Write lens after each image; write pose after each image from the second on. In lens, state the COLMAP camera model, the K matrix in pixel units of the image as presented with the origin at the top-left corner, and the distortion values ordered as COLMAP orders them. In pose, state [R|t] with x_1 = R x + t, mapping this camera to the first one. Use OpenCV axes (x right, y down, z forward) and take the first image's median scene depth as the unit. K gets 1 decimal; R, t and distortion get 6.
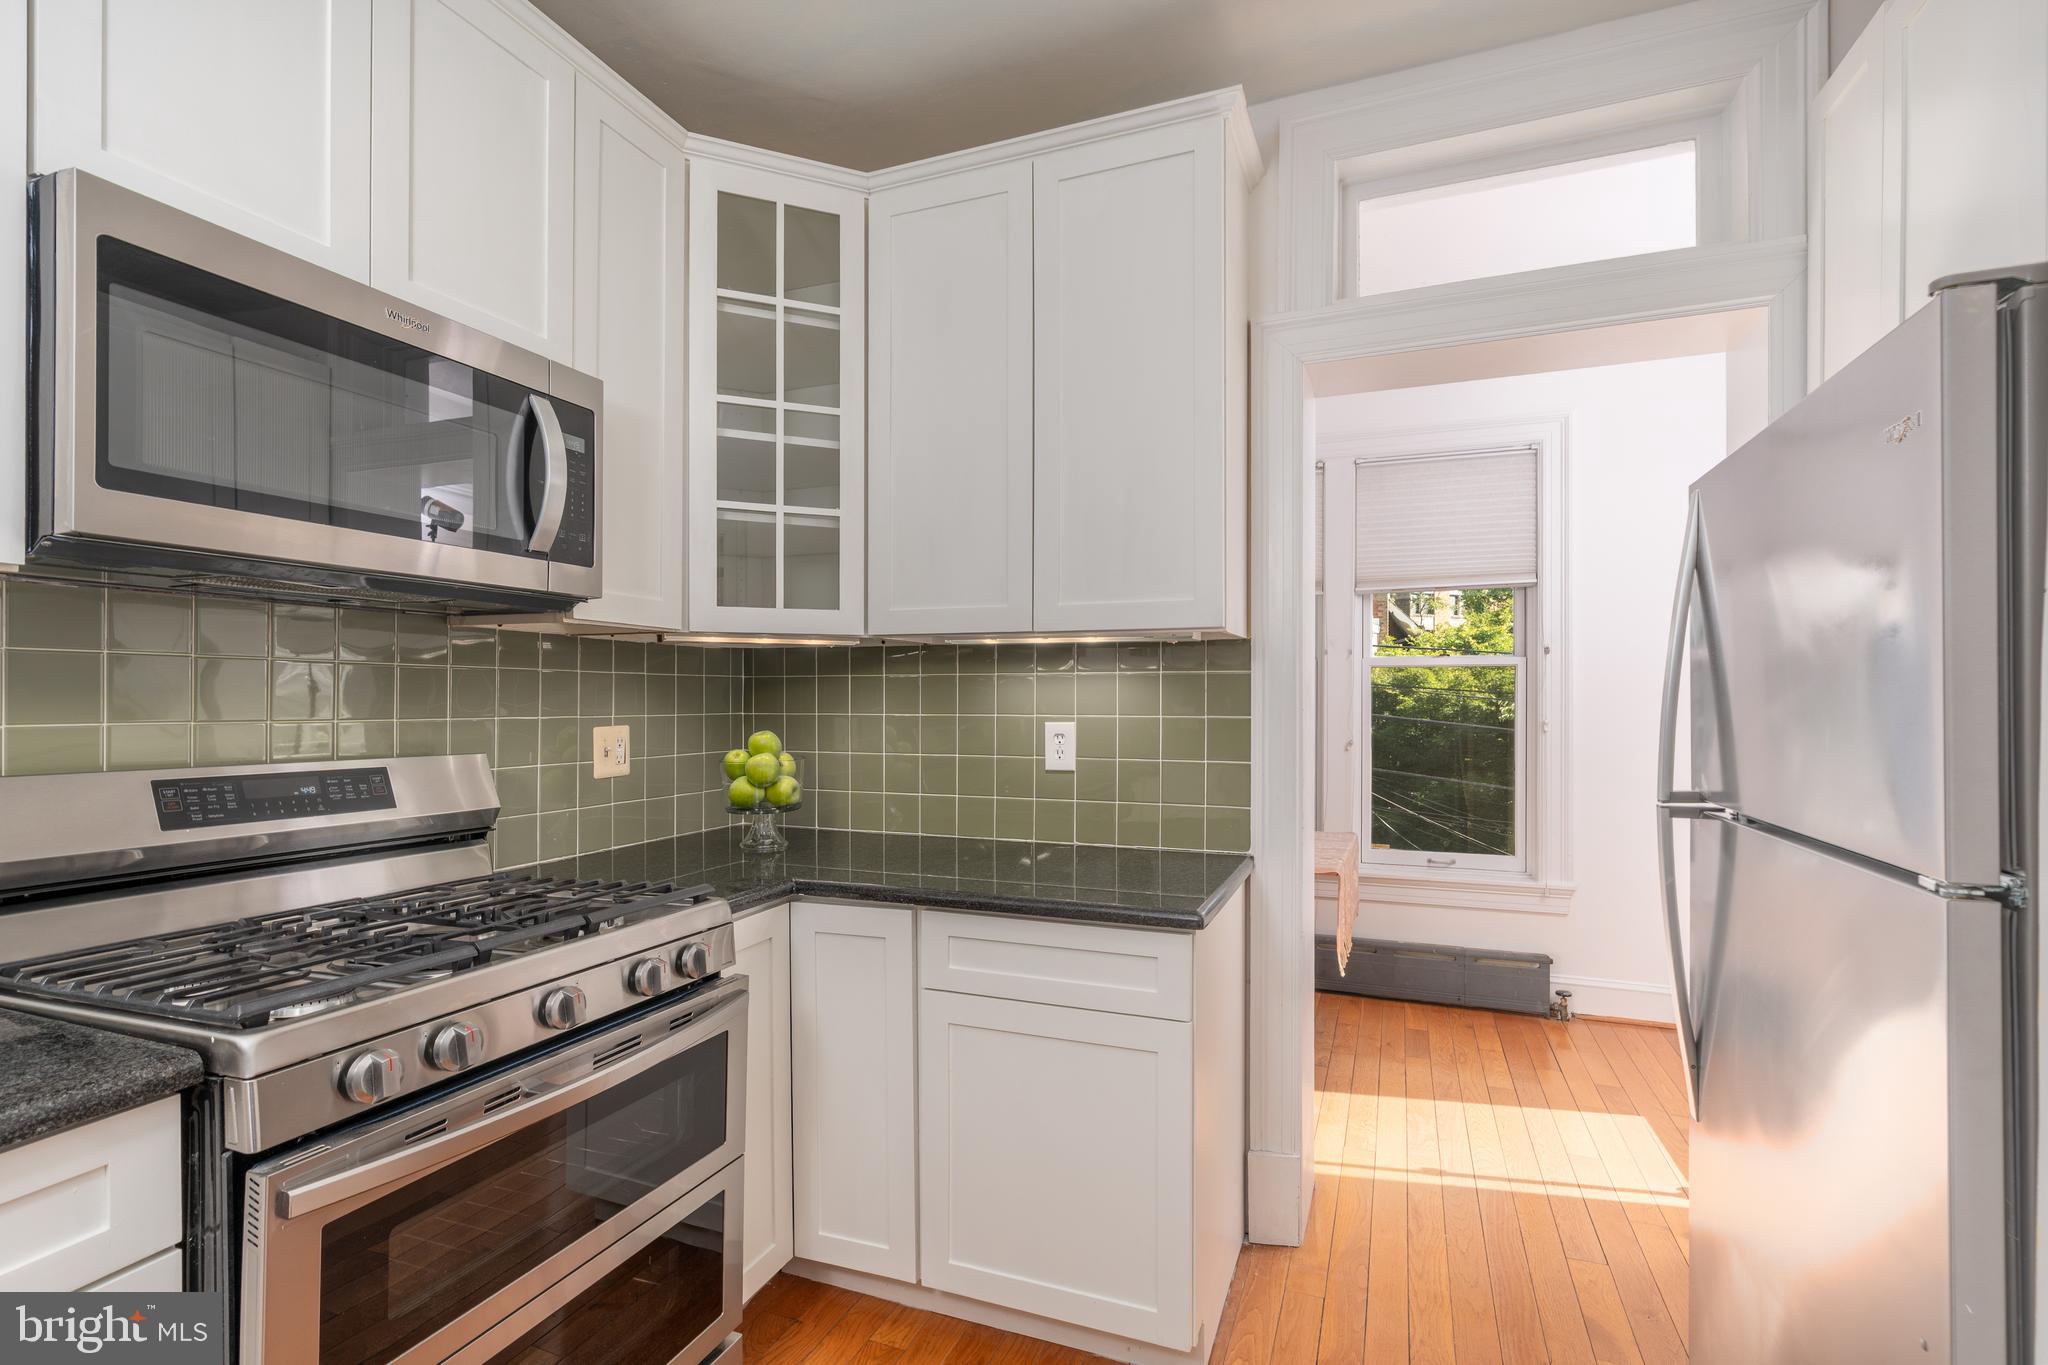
lens RADIAL K [[950.1, 0, 1024.0], [0, 950.1, 682.5], [0, 0, 1]] dist [-0.004579, 0.002254]
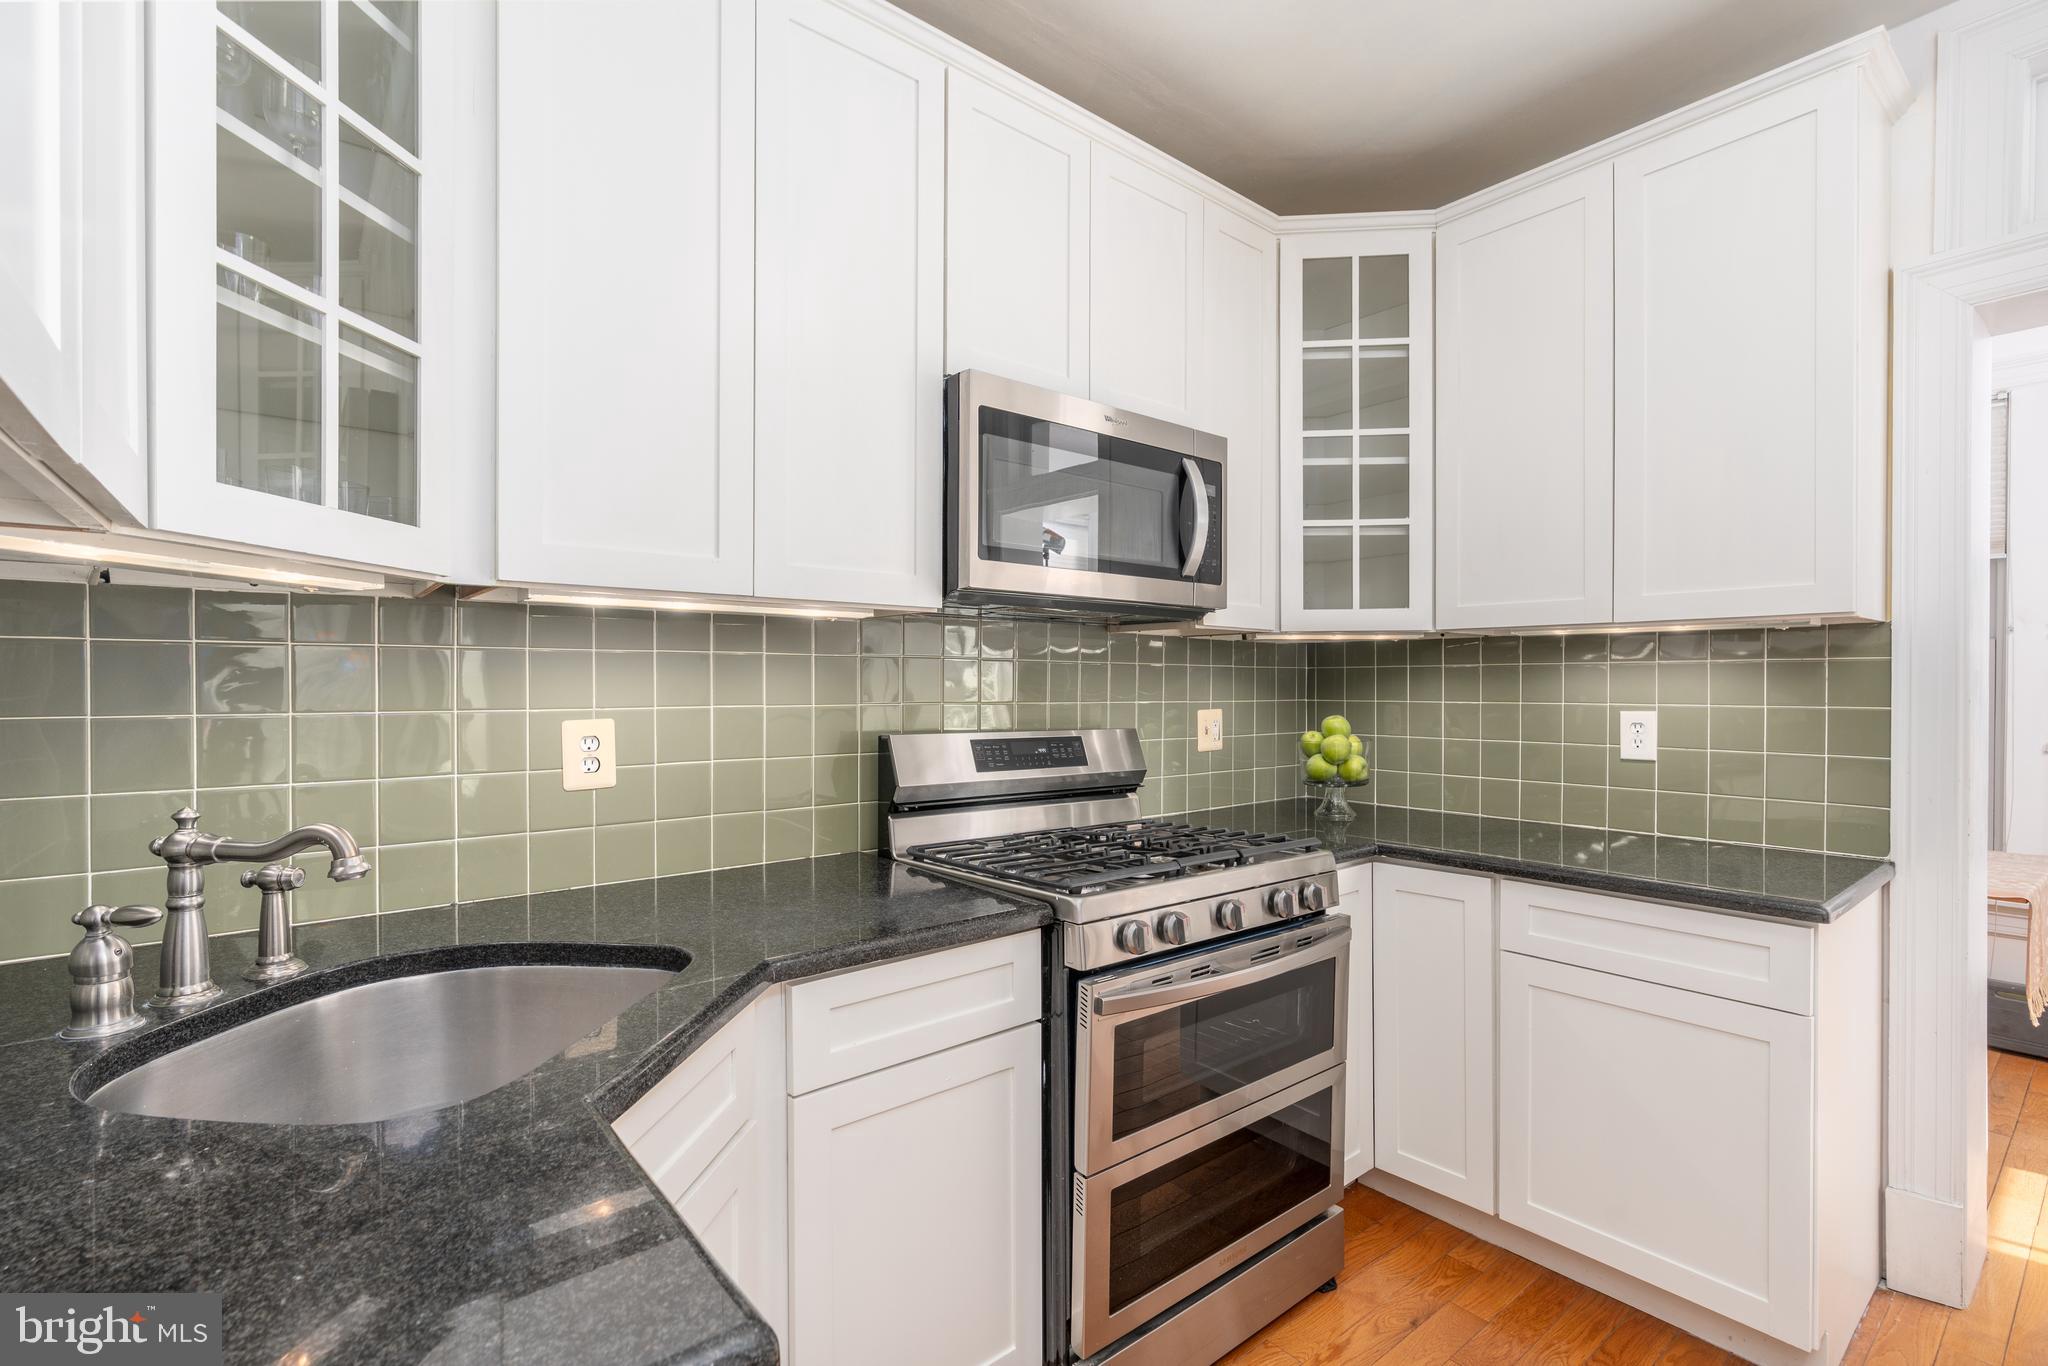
lens RADIAL K [[950.1, 0, 1024.0], [0, 950.1, 683.0], [0, 0, 1]] dist [-0.004579, 0.002254]
pose [[0.877615, -0.000242, -0.479366, -0.059122], [0.006731, 0.999908, 0.011818, -0.004810], [0.479319, -0.013598, 0.877536, -0.209046]]
